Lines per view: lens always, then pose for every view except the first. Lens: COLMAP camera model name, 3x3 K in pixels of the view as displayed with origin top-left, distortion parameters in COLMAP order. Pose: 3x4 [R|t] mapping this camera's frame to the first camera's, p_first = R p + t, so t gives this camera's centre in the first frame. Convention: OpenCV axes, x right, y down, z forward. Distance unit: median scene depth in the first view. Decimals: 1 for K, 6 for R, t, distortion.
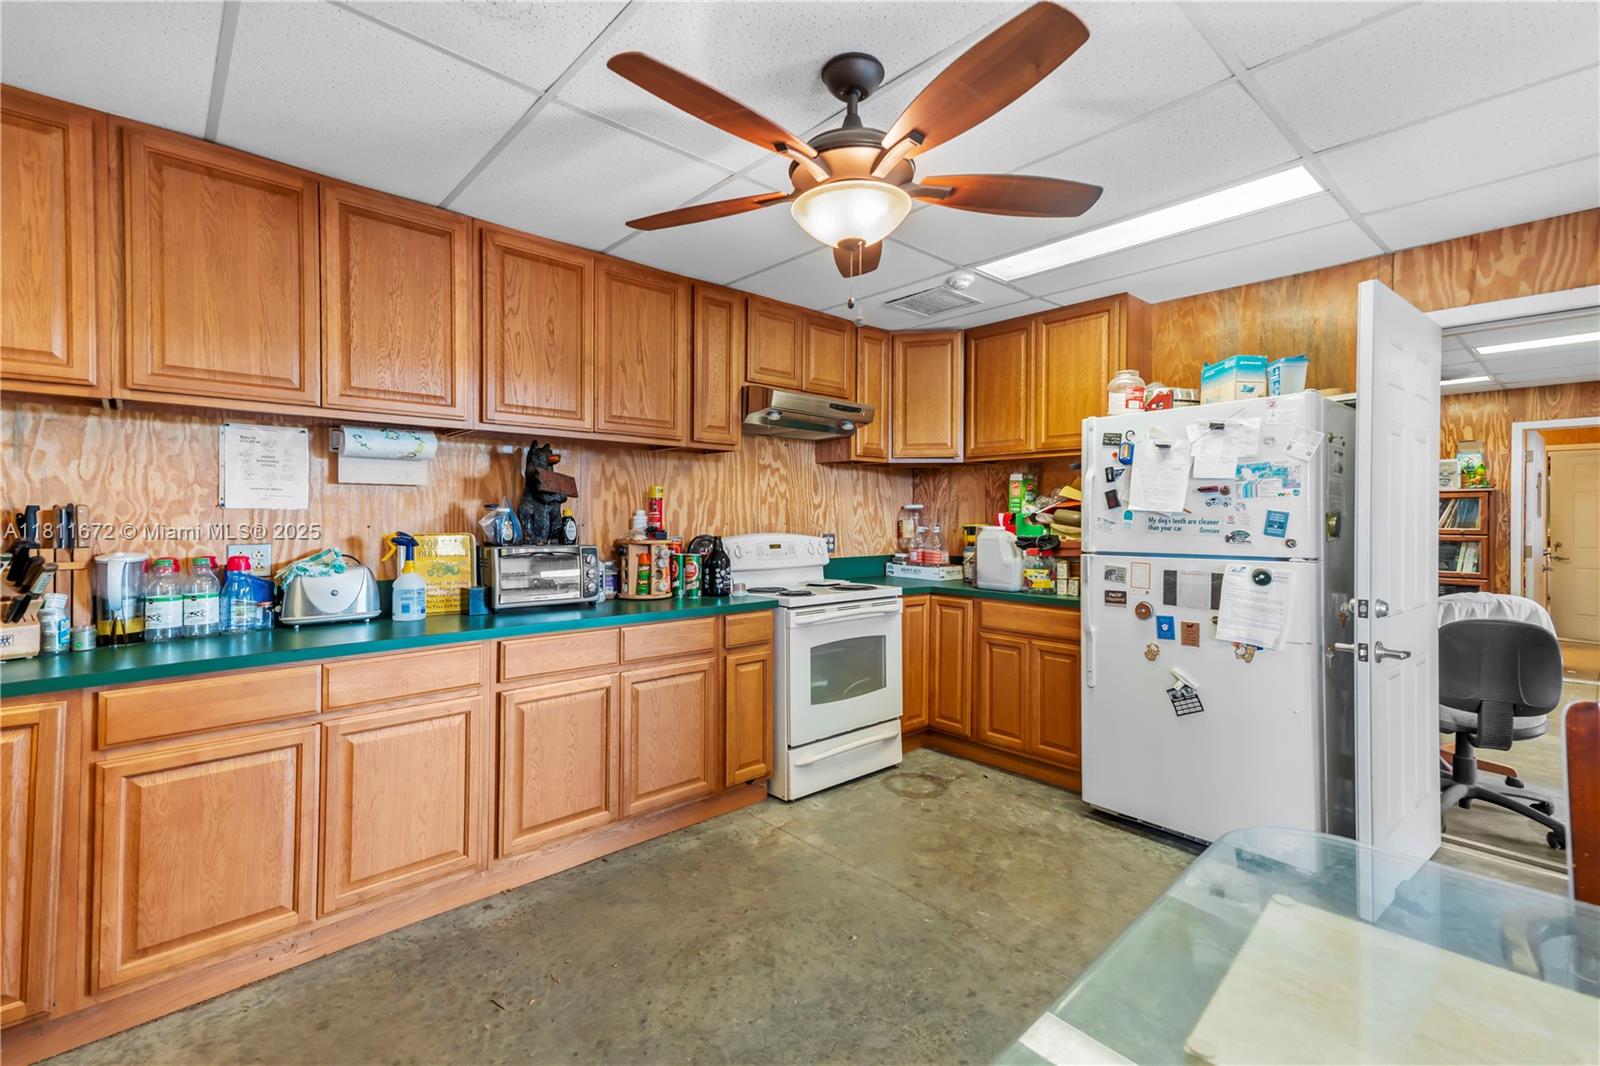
lens RADIAL K [[704.3, 0, 776.9], [0, 704.3, 516.4], [0, 0, 1]] dist [0.031083, 0.000095]
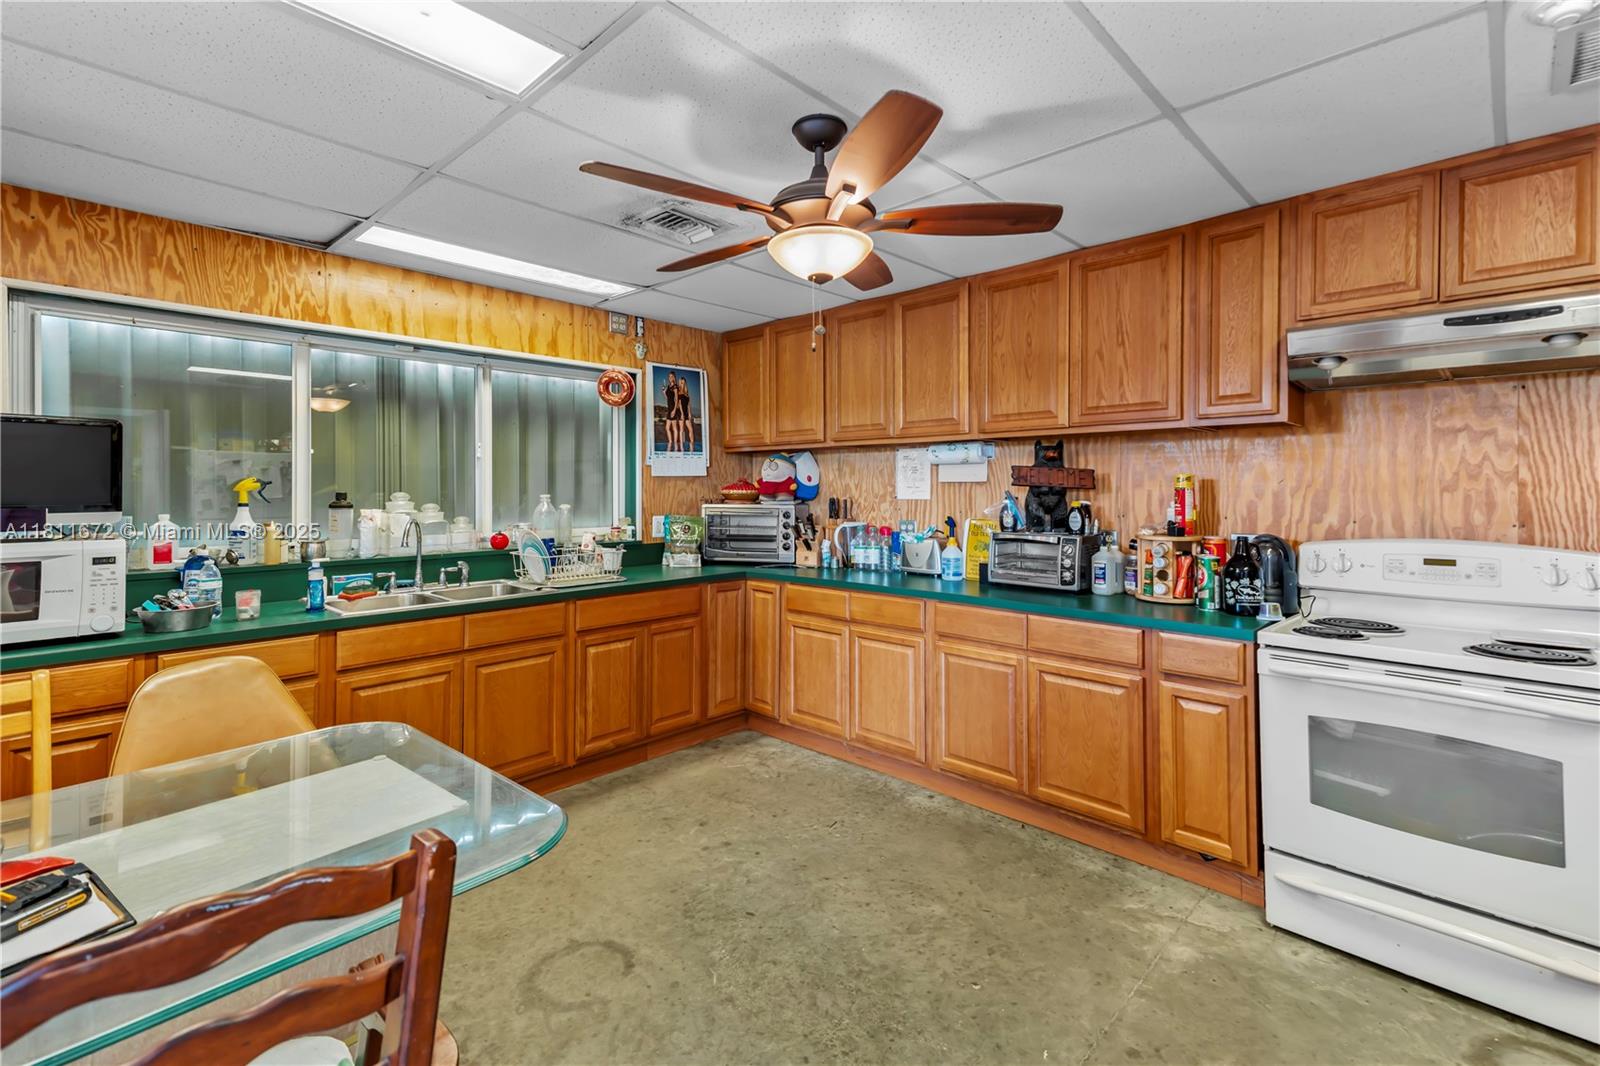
lens RADIAL K [[681.5, 0, 799.3], [0, 681.5, 486.2], [0, 0, 1]] dist [0.027221, -0.000121]
pose [[0.106047, -0.006584, -0.994339, 0.749550], [0.002697, 0.999976, -0.006334, -0.028890], [0.994357, -0.002010, 0.106062, 0.535387]]
